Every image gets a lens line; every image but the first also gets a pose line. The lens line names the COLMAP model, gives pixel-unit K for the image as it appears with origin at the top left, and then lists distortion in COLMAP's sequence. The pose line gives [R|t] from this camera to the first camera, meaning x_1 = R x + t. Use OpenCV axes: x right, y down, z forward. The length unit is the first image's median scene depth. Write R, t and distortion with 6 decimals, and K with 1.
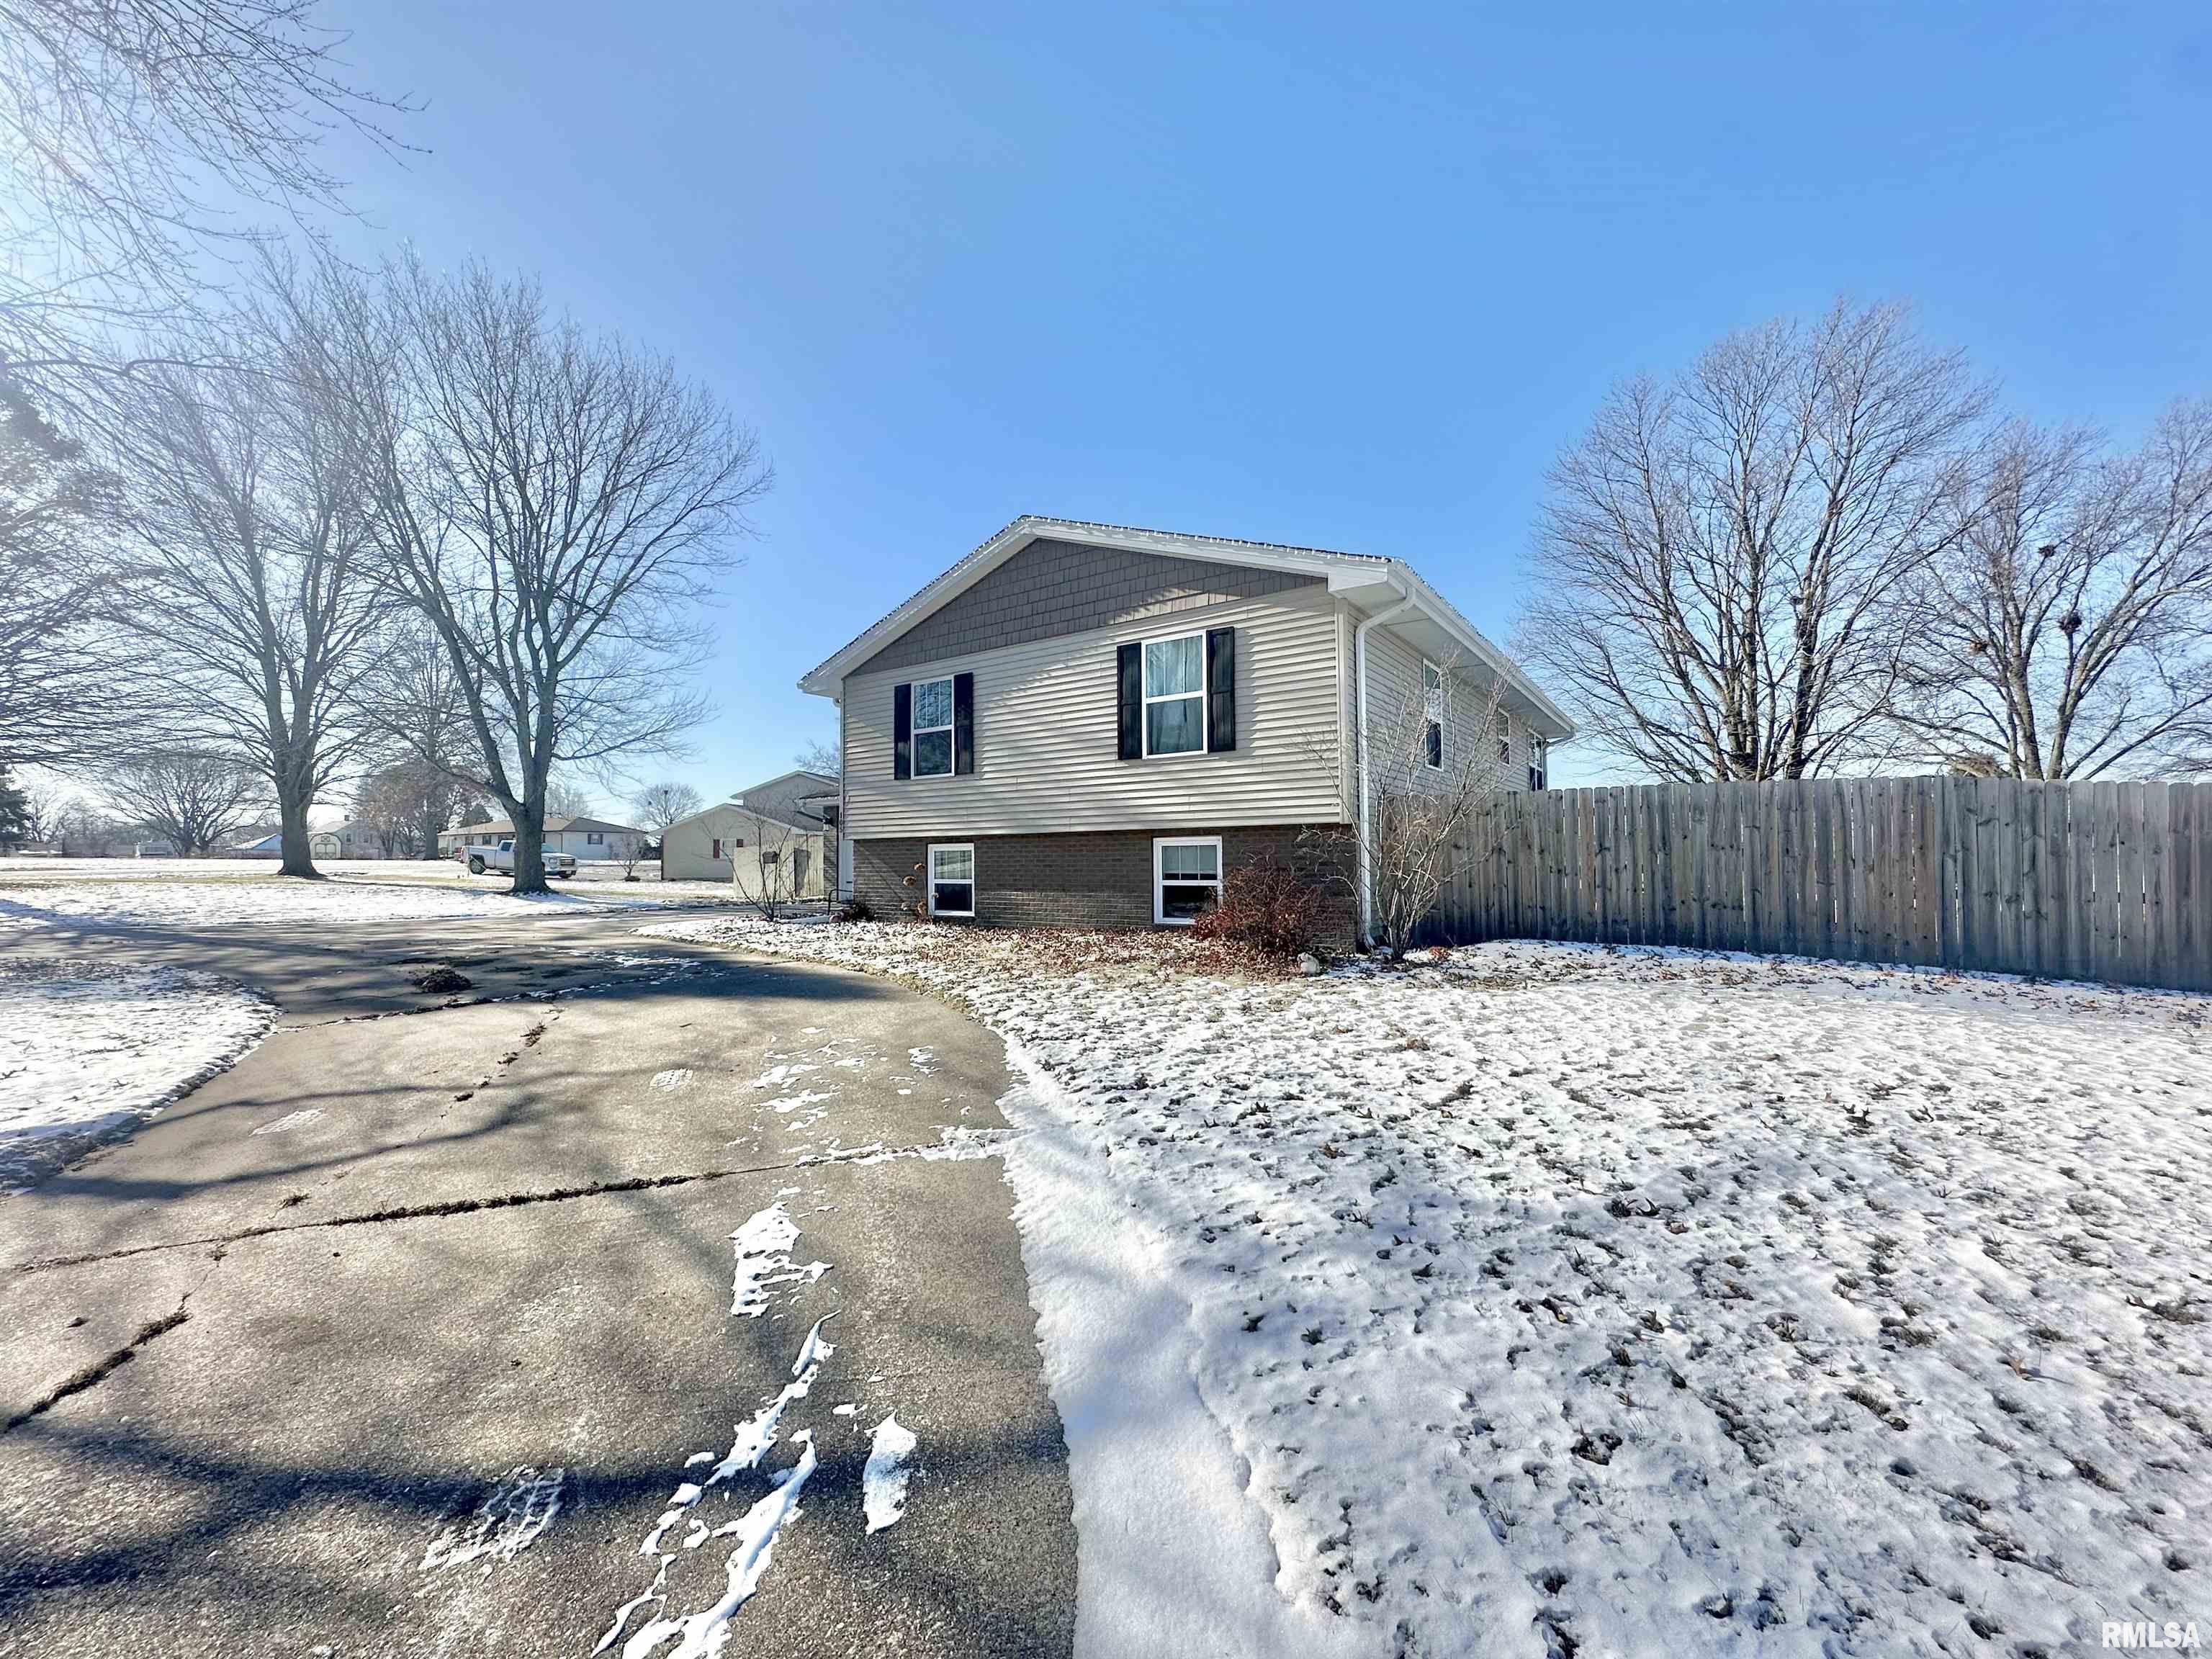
lens RADIAL K [[879.8, 0, 1104.6], [0, 879.8, 832.8], [0, 0, 1]] dist [-0.004702, 0.000673]
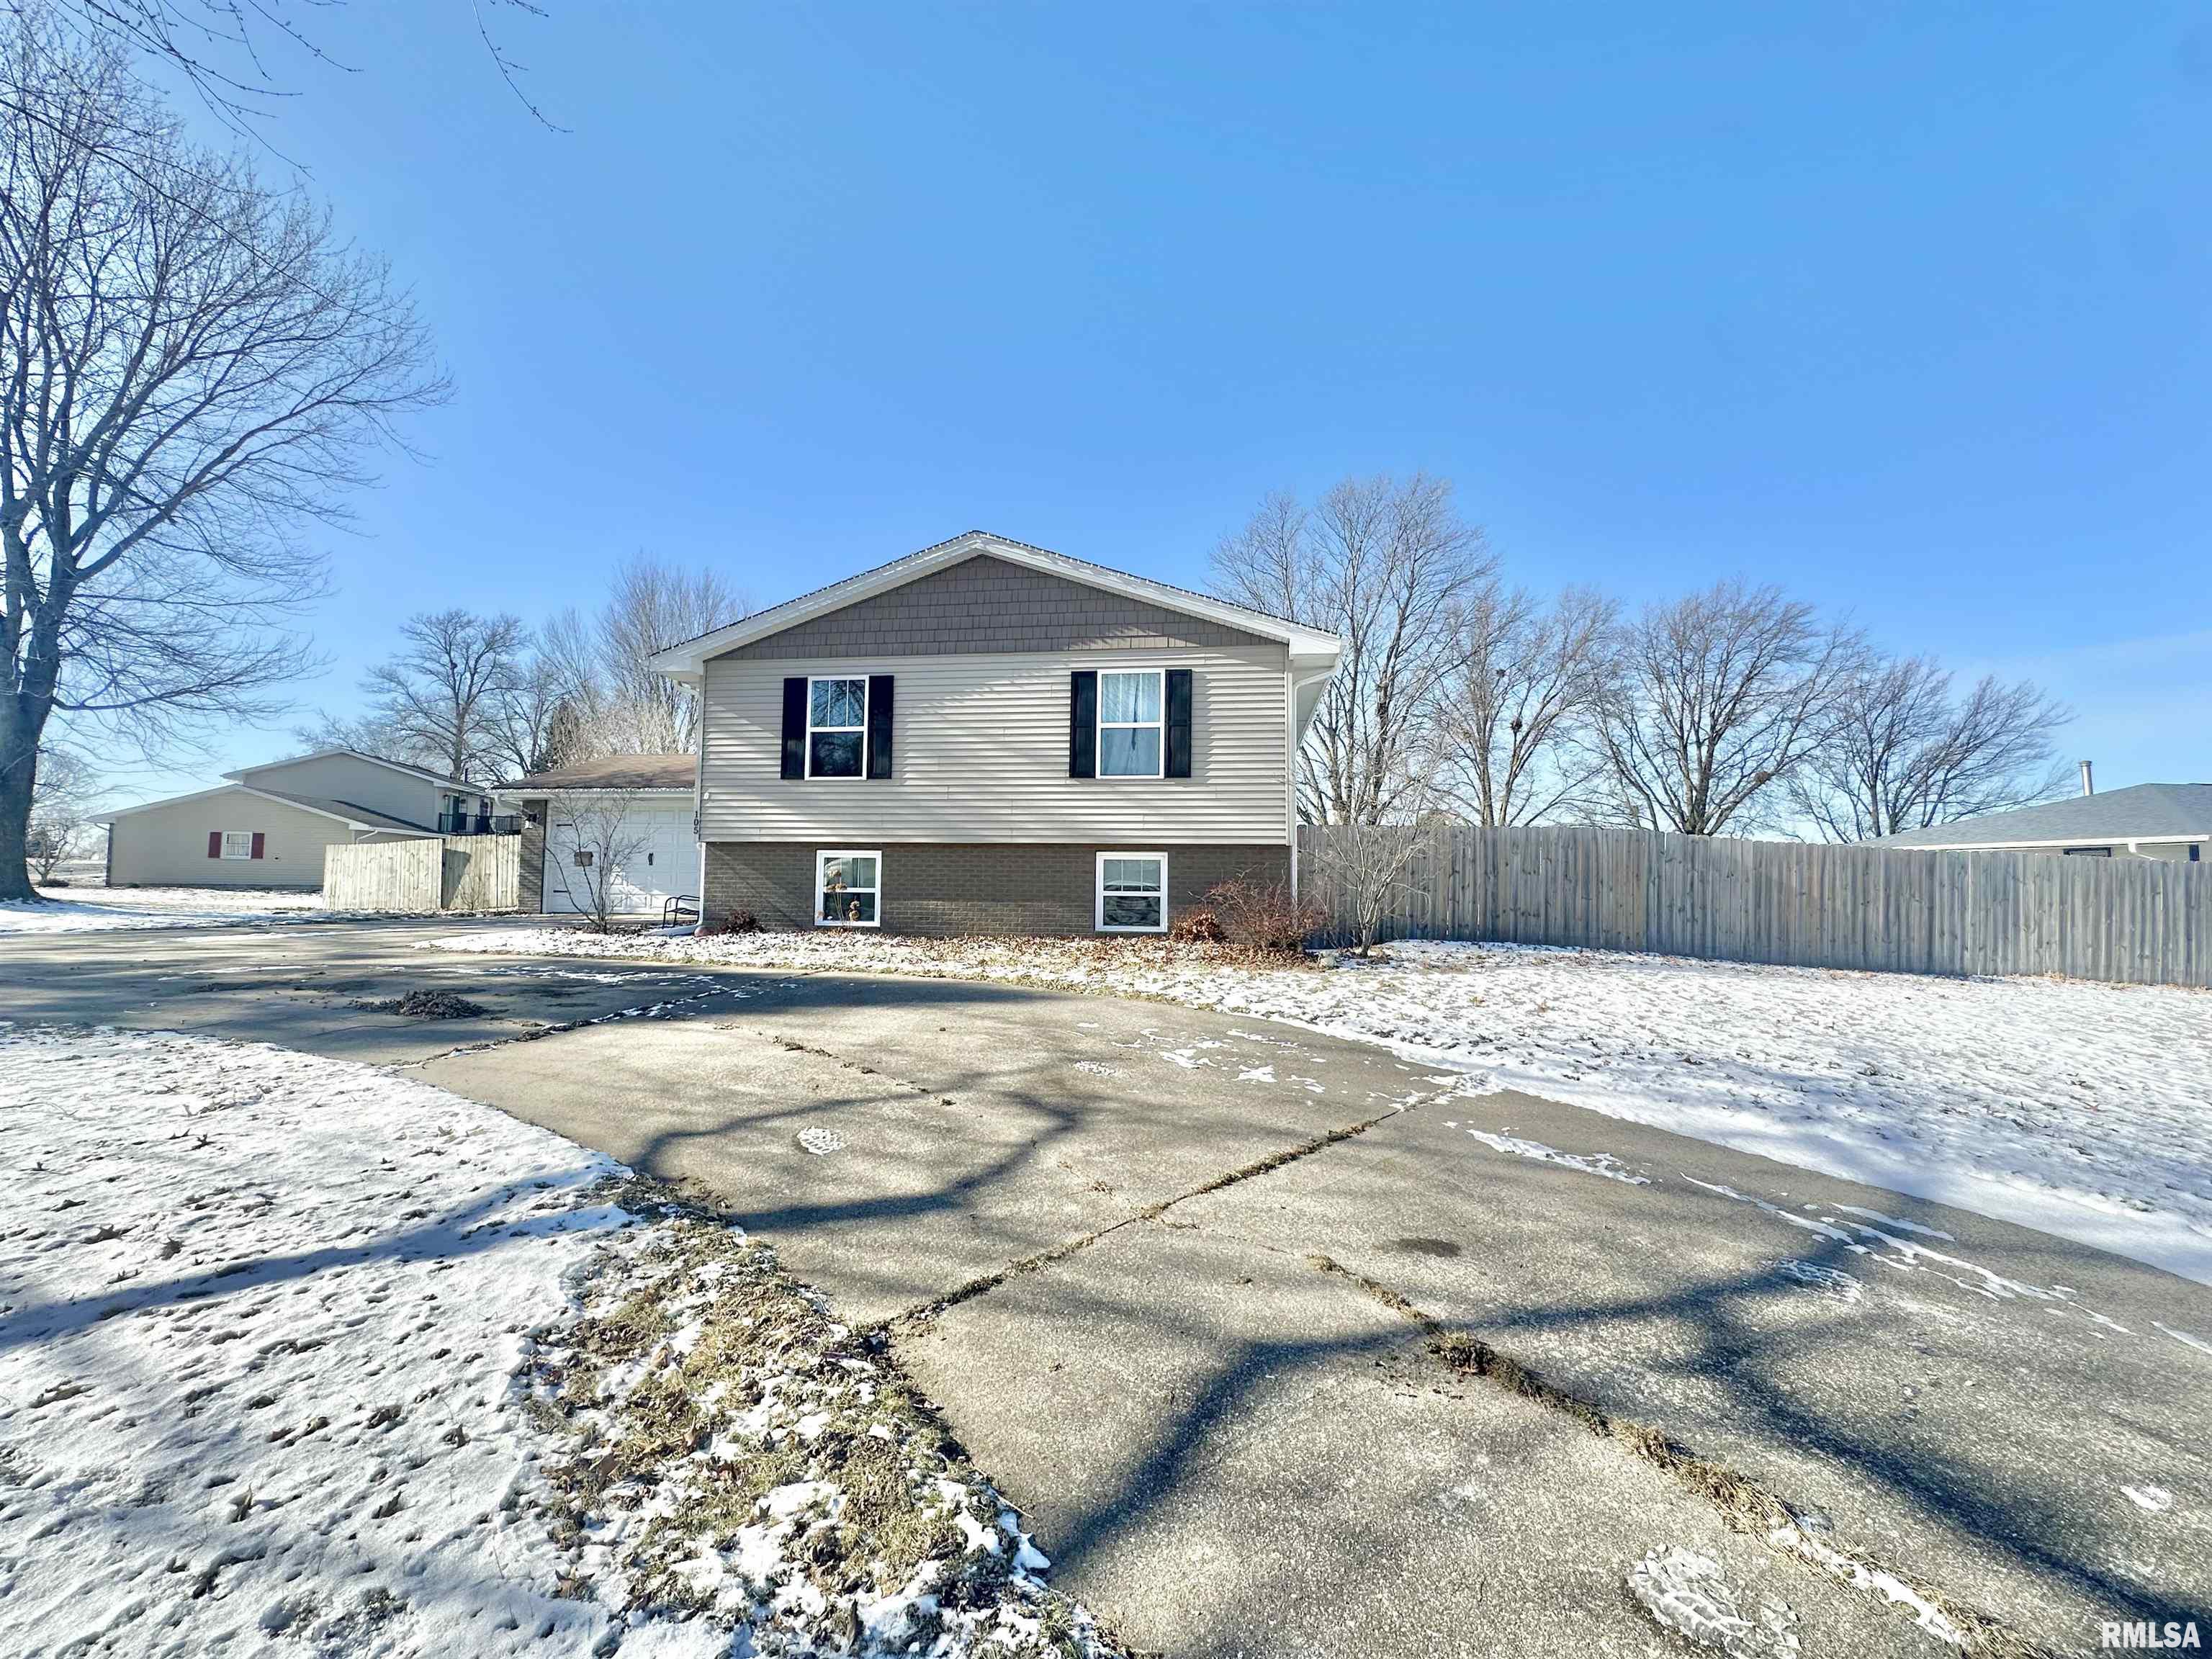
lens RADIAL K [[879.8, 0, 1103.7], [0, 879.8, 832.9], [0, 0, 1]] dist [-0.004702, 0.000673]
pose [[0.892232, 0.044662, 0.449363, -0.458650], [-0.035074, 0.998945, -0.029643, 0.015534], [-0.450213, 0.010687, 0.892857, 0.032726]]
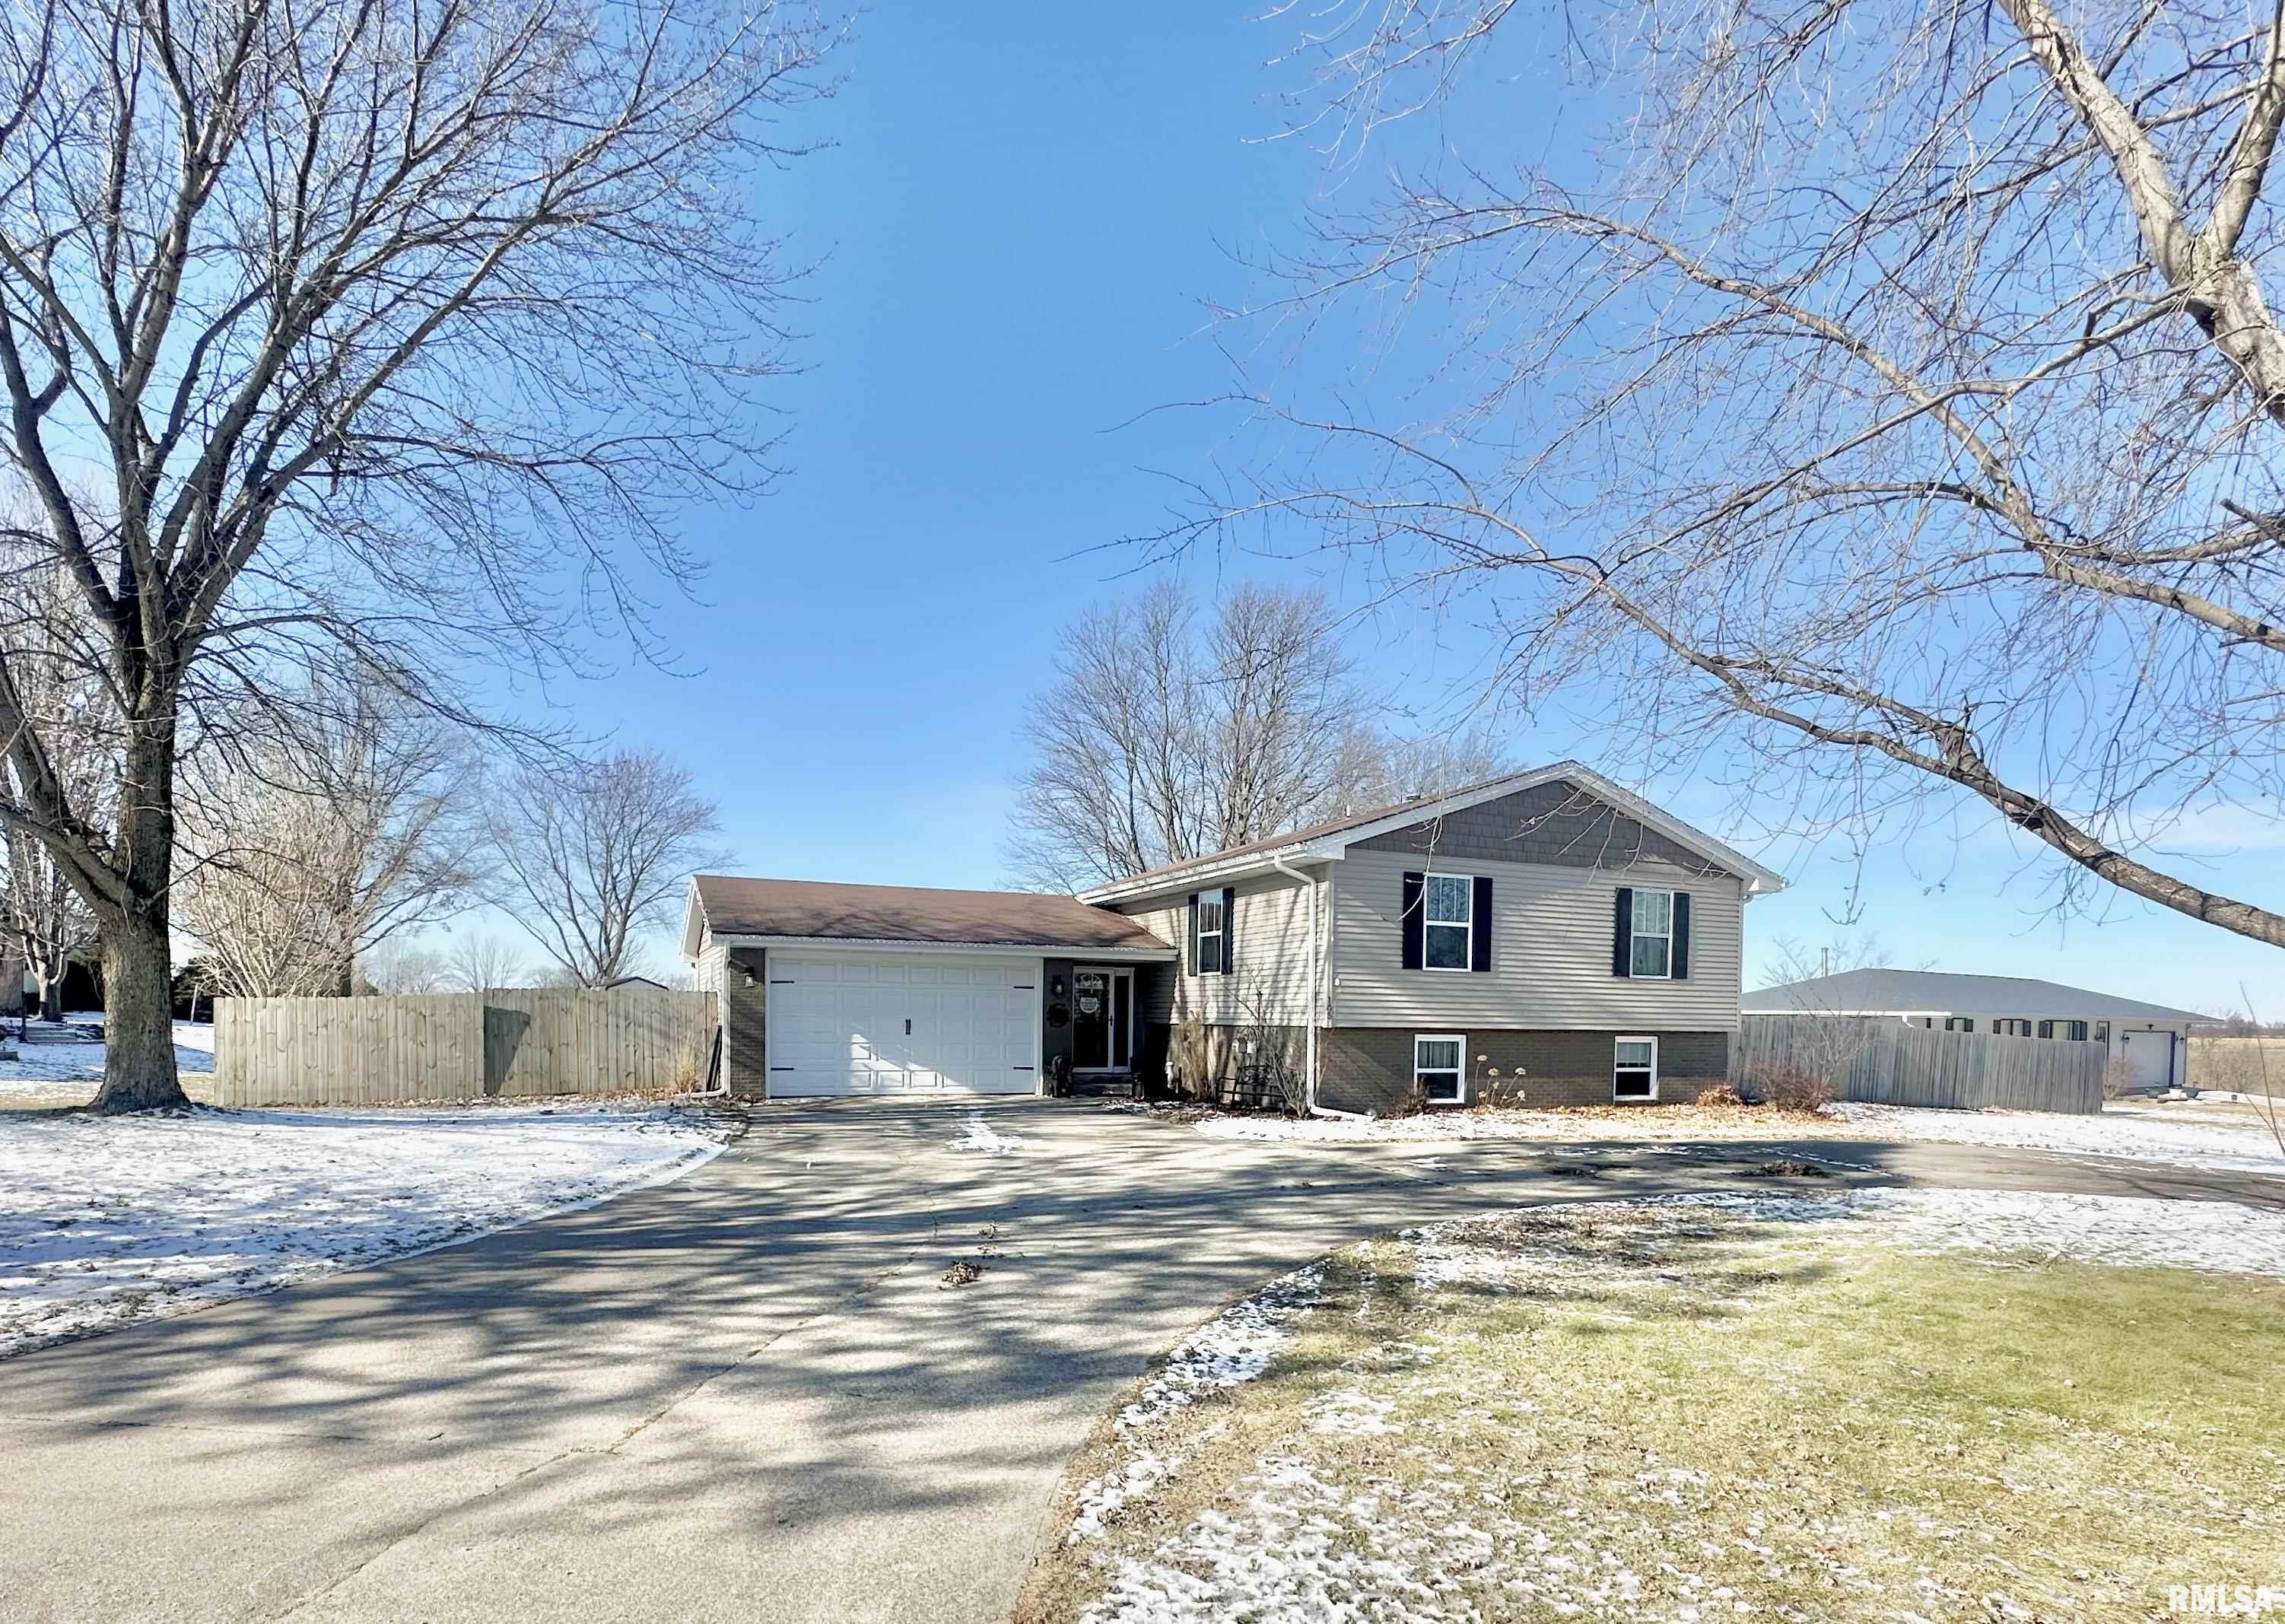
lens RADIAL K [[1219.9, 0, 1119.4], [0, 1219.9, 1053.0], [0, 0, 1]] dist [-0.004579, 0.000595]
pose [[0.525669, -0.006919, 0.850661, -2.054706], [-0.047852, 0.998143, 0.037688, -0.002438], [-0.849342, -0.060517, 0.524362, 0.725361]]
